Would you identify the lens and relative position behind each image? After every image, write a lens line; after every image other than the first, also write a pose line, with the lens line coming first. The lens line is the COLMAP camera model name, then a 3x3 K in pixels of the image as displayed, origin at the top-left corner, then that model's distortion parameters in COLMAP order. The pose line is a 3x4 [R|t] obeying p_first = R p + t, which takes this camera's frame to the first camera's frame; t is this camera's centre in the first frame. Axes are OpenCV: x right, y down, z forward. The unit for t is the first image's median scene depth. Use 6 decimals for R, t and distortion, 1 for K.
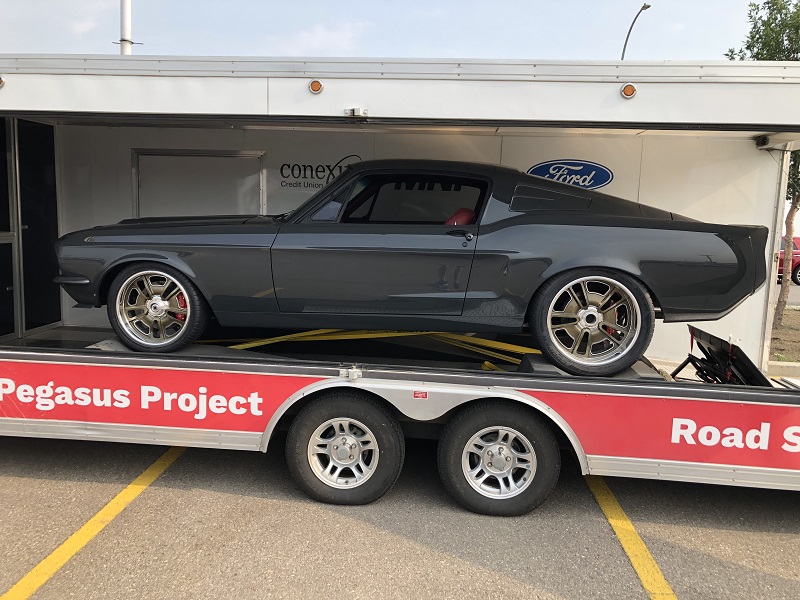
lens RADIAL K [[646.4, 0, 398.9], [0, 646.4, 289.4], [0, 0, 1]] dist [0.015132, -0.002362]
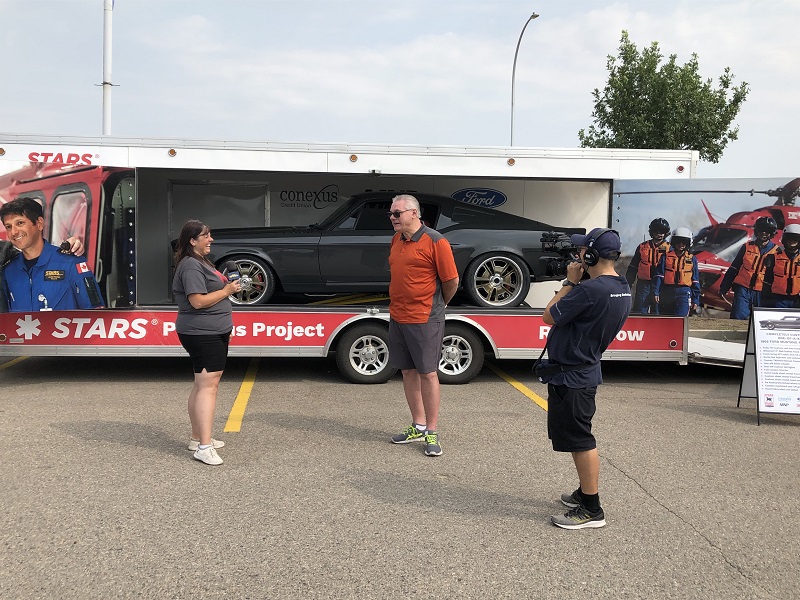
lens RADIAL K [[820.7, 0, 393.5], [0, 820.7, 296.3], [0, 0, 1]] dist [0.014086, 0.000000]
pose [[0.984852, -0.027418, 0.171214, -0.406248], [0.033180, 0.998972, -0.030880, 0.159340], [-0.170192, 0.036093, 0.984750, -1.283000]]
